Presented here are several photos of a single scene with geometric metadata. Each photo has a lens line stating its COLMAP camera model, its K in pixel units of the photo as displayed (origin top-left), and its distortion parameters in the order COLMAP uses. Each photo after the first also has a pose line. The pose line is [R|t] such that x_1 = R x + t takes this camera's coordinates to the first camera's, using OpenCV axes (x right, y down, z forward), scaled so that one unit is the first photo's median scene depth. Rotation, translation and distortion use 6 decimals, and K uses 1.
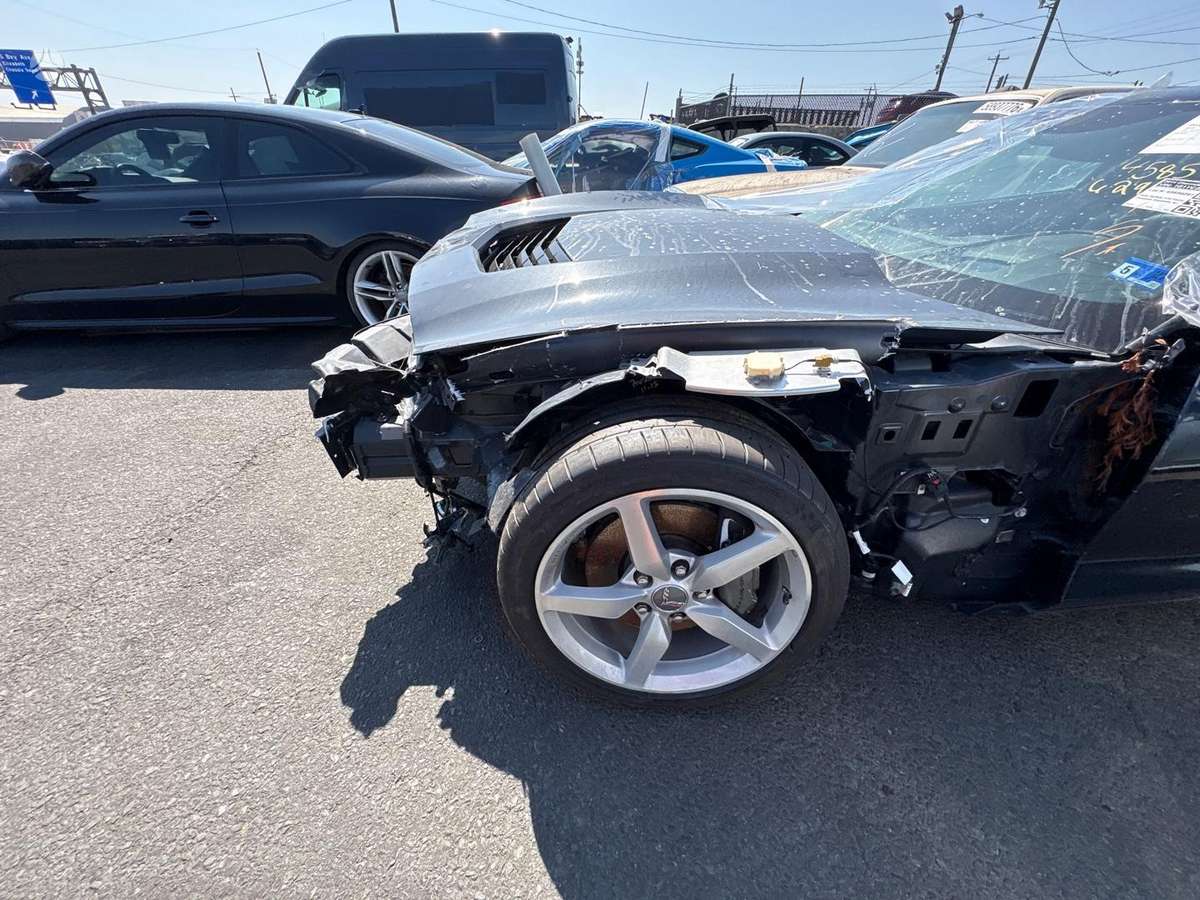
lens RADIAL K [[480.9, 0, 599.4], [0, 480.9, 452.3], [0, 0, 1]] dist [0.000065, 0.000052]
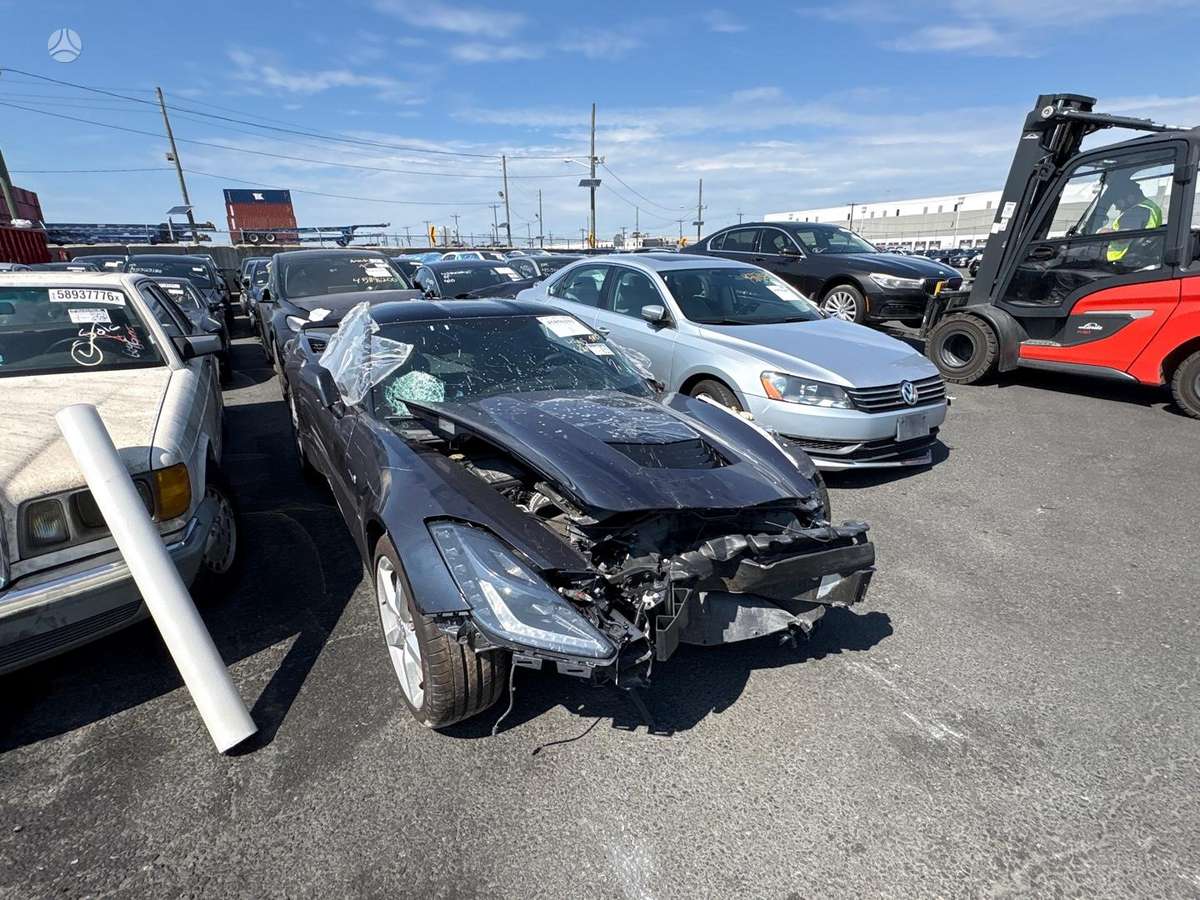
lens RADIAL K [[590.8, 0, 600.0], [0, 590.8, 450.0], [0, 0, 1]] dist [0.002629, -0.000348]
pose [[-0.495080, -0.283839, 0.821177, -1.639084], [0.455086, 0.720401, 0.523373, -1.699633], [-0.740130, 0.632818, -0.227485, 1.900178]]
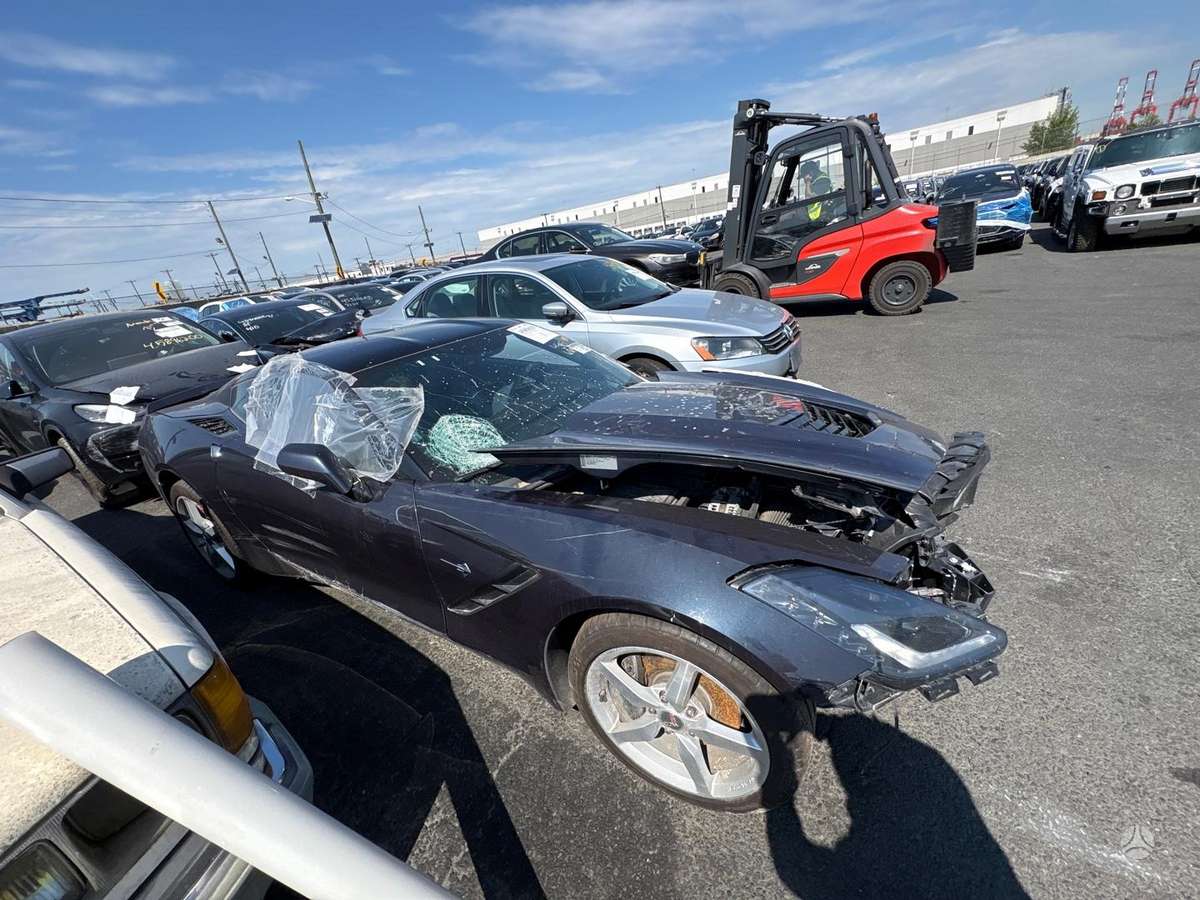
lens RADIAL K [[481.1, 0, 600.0], [0, 481.1, 450.0], [0, 0, 1]] dist [0.002075, 0.000008]
pose [[-0.835751, -0.112984, 0.537359, -0.410654], [0.391438, 0.563714, 0.727326, -1.928675], [-0.385093, 0.818206, -0.426898, 2.315324]]
